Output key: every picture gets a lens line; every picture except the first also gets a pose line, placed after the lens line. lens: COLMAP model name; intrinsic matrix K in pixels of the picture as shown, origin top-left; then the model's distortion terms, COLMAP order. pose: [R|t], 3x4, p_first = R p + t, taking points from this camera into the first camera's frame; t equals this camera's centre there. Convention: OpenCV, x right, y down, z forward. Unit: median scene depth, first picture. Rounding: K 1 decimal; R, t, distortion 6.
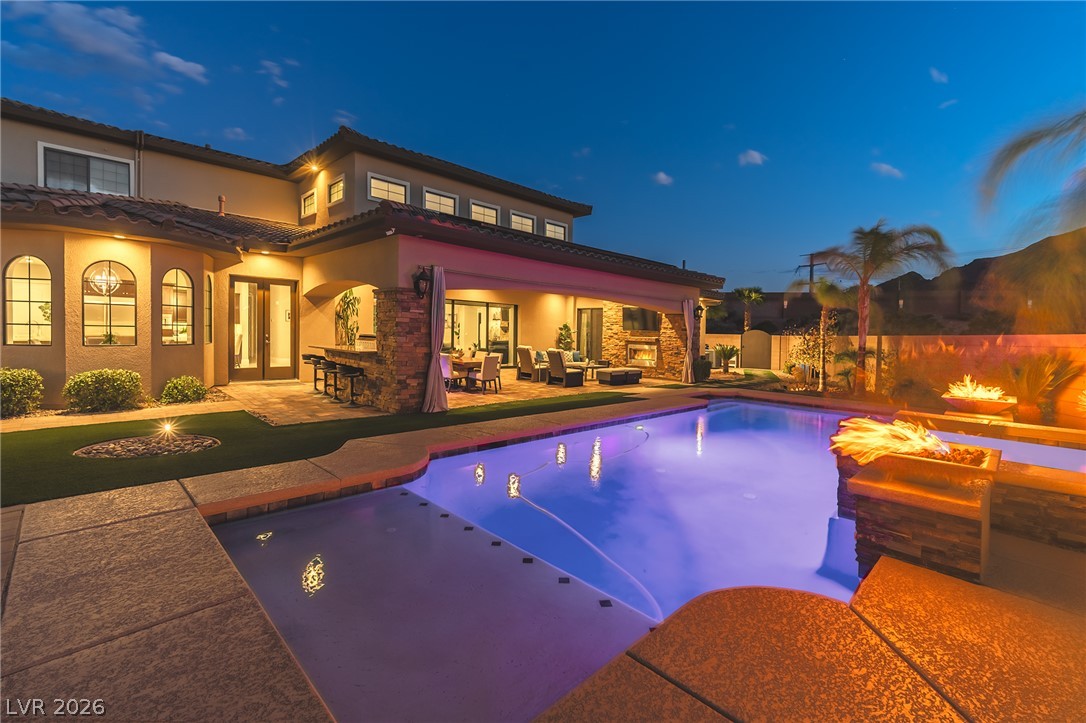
lens RADIAL K [[470.1, 0, 544.1], [0, 470.1, 353.3], [0, 0, 1]] dist [-0.000476, -0.000041]
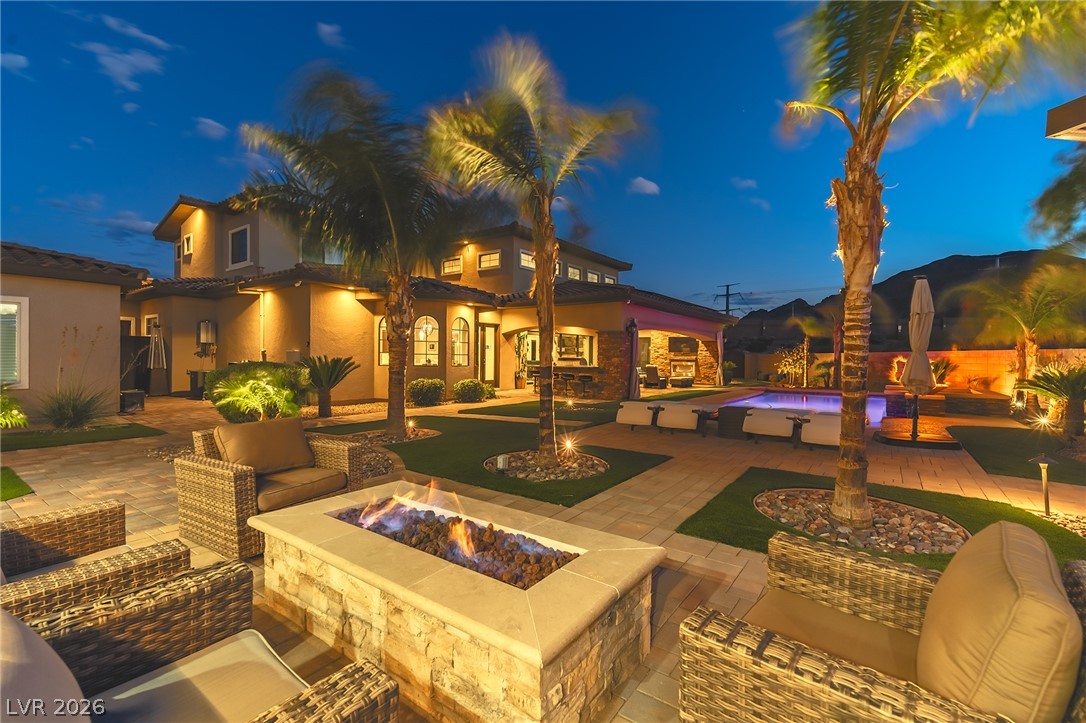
lens RADIAL K [[470.1, 0, 542.6], [0, 470.1, 362.5], [0, 0, 1]] dist [-0.000476, -0.000041]
pose [[0.991084, -0.022587, 0.131310, -0.451912], [0.026656, 0.999215, -0.029310, 0.015516], [-0.130545, 0.032549, 0.990908, -0.422998]]
